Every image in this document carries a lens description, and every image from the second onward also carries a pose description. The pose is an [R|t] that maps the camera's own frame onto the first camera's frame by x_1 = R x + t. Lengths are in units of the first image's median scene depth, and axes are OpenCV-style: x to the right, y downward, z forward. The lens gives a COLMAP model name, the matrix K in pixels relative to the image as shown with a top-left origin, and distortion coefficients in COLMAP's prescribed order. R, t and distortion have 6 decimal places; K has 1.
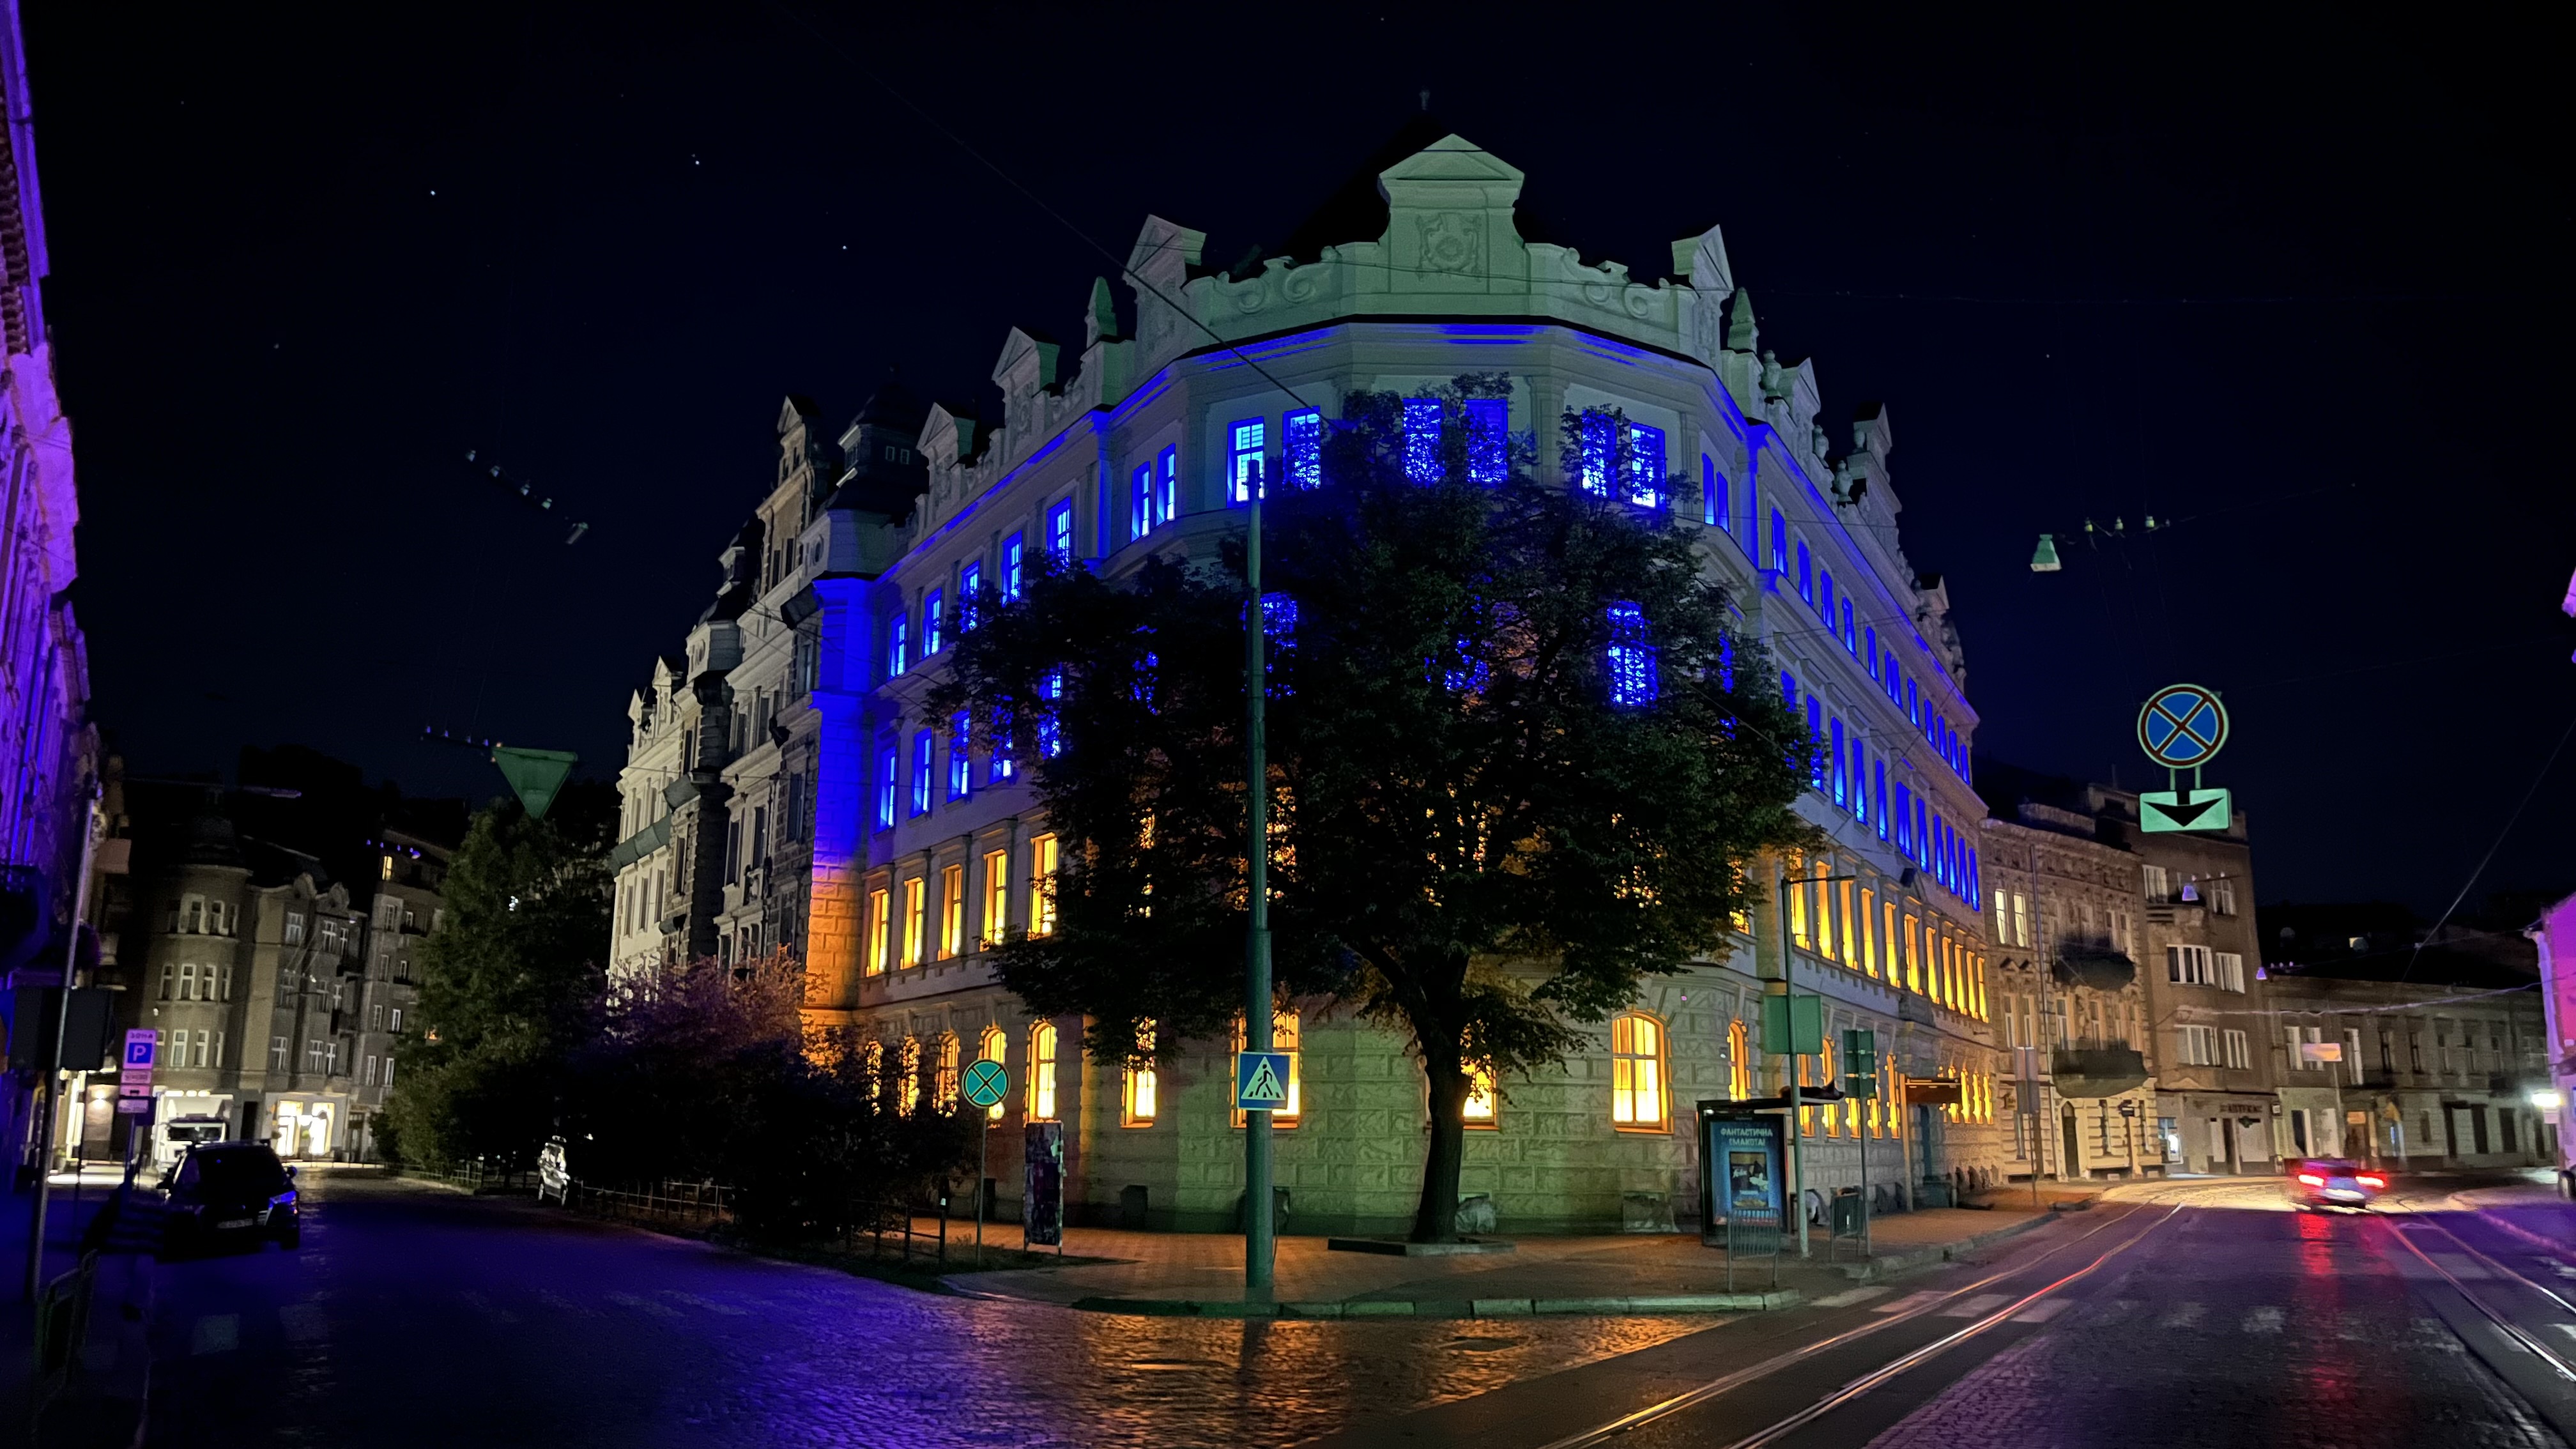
lens RADIAL K [[1818.4, 0, 1288.0], [0, 1818.4, 724.5], [0, 0, 1]] dist [0.004972, -0.003900]
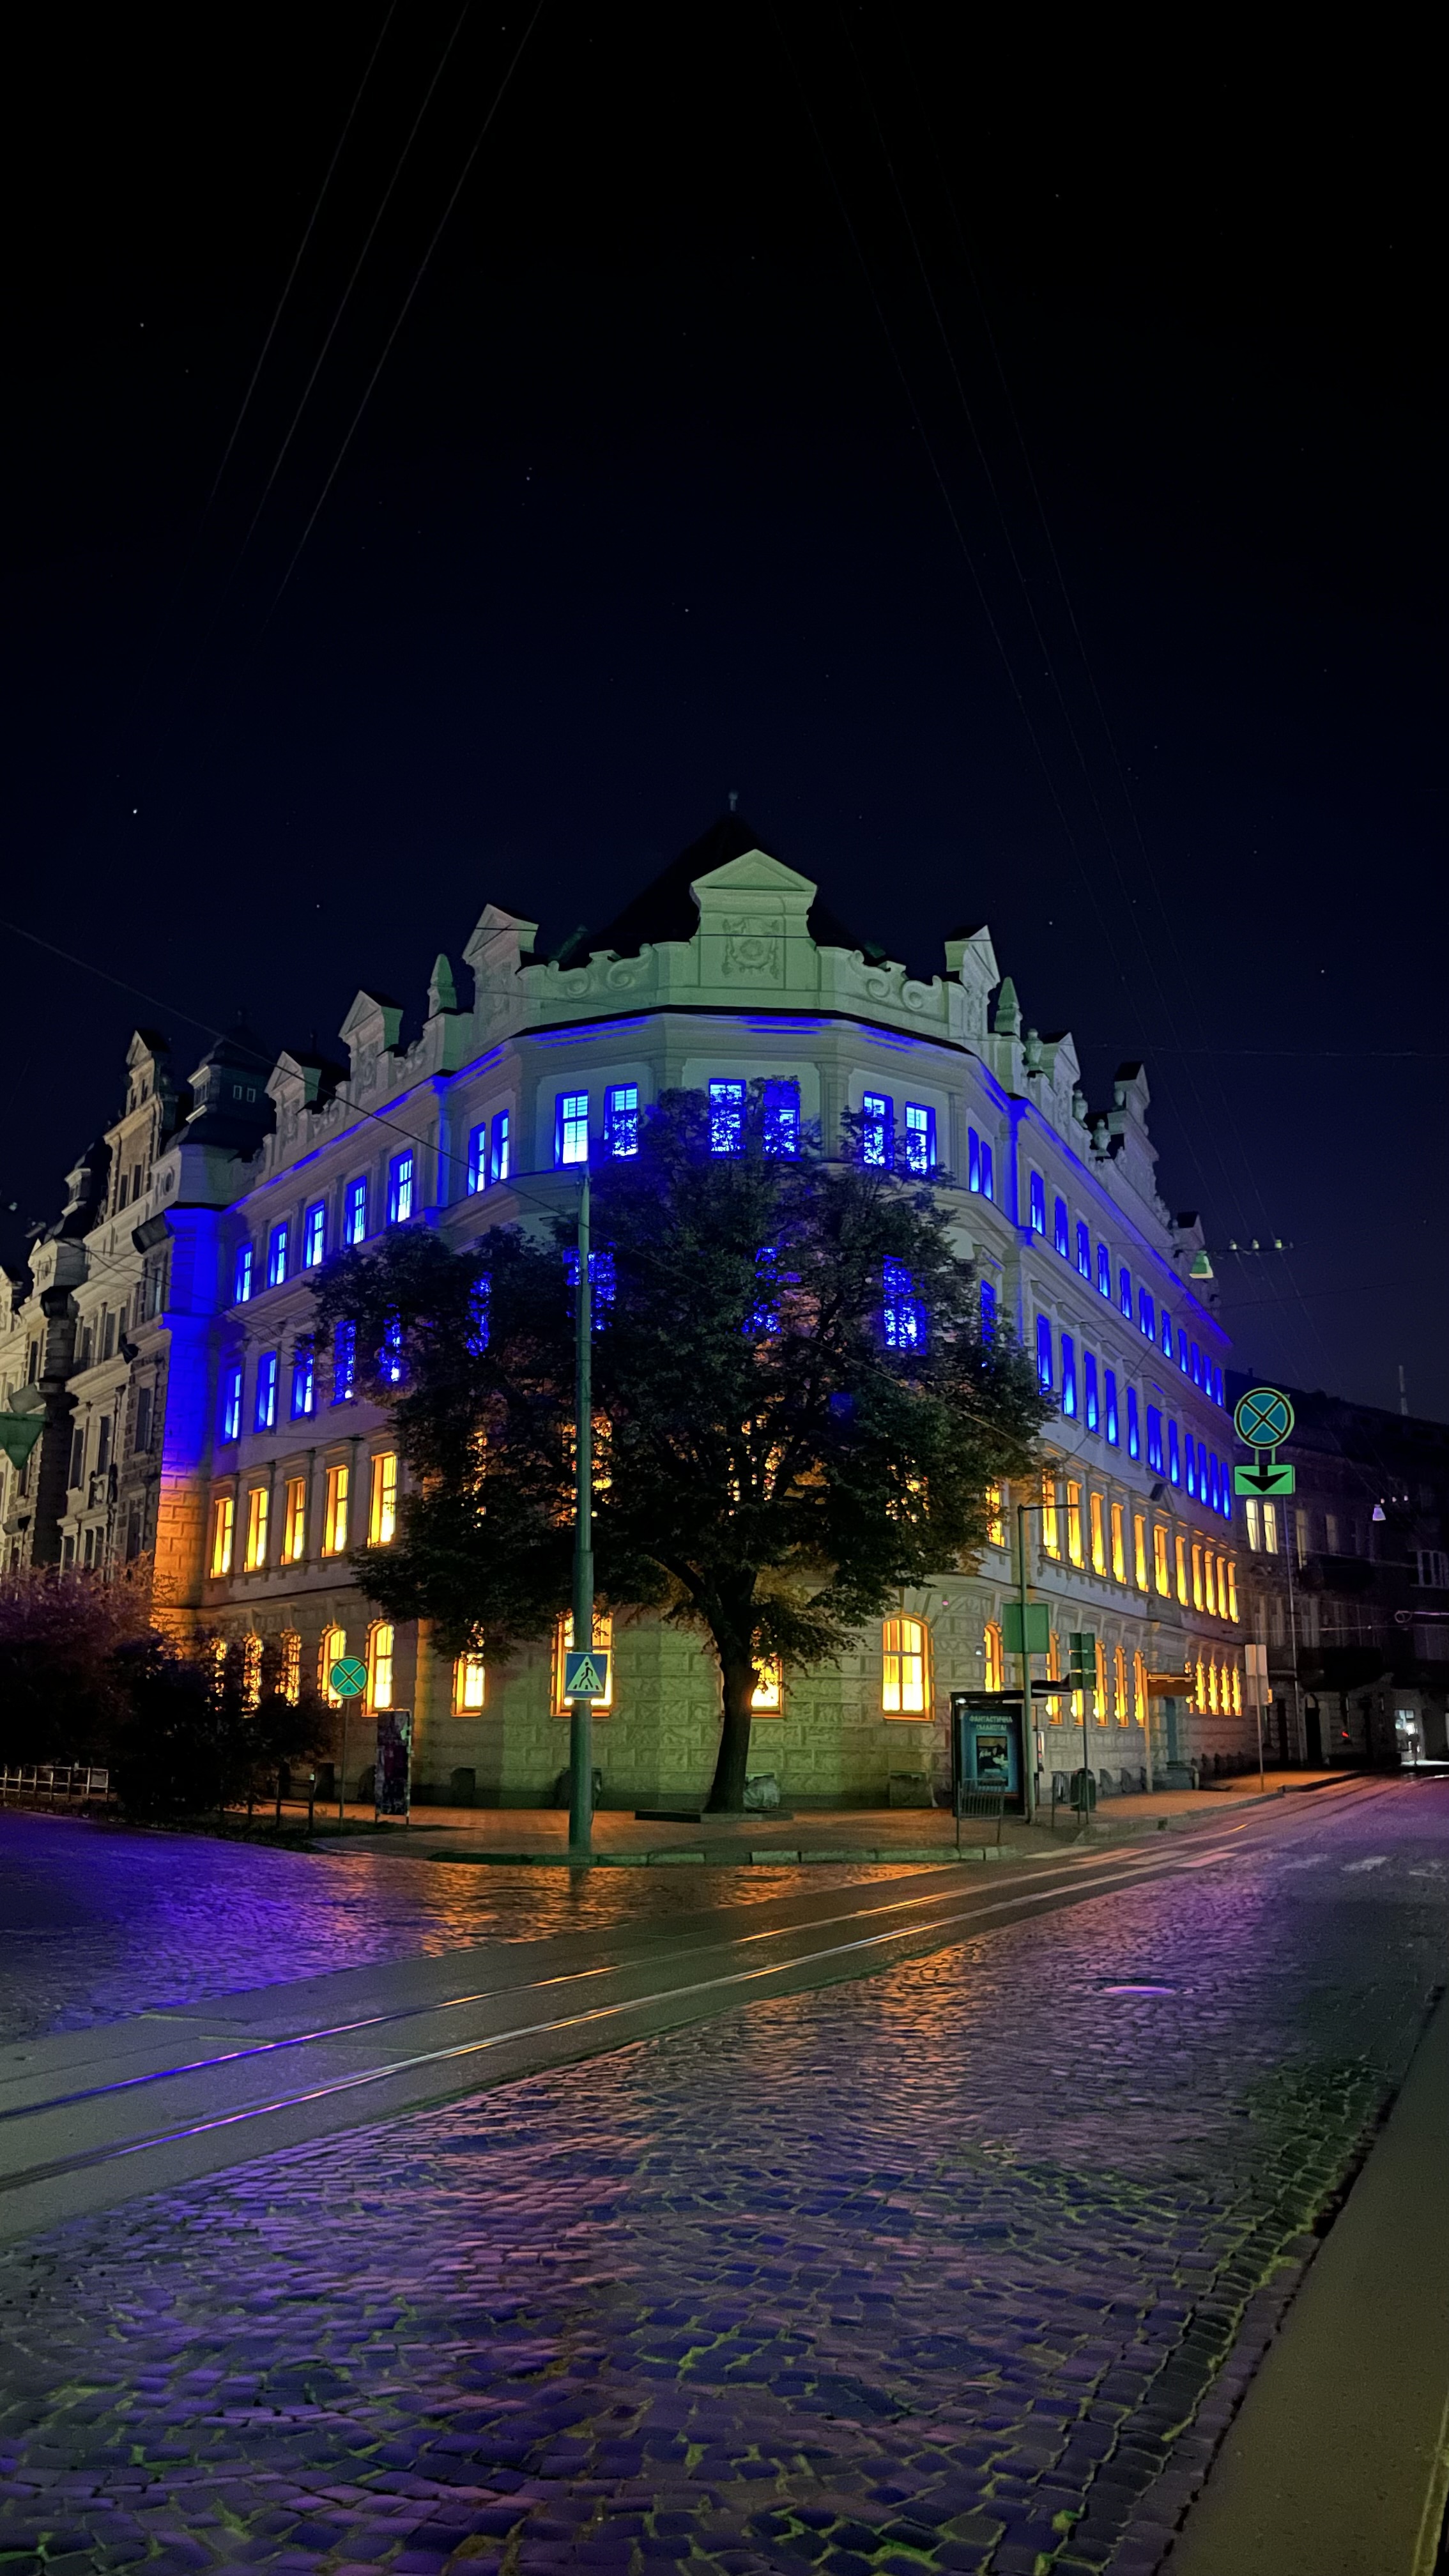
lens RADIAL K [[1804.5, 0, 705.0], [0, 1804.5, 1283.5], [0, 0, 1]] dist [0.003139, -0.002572]
pose [[0.998129, 0.013915, 0.059536, -0.005175], [-0.012732, 0.999715, -0.020197, -0.024595], [-0.059800, 0.019401, 0.998022, -0.123374]]
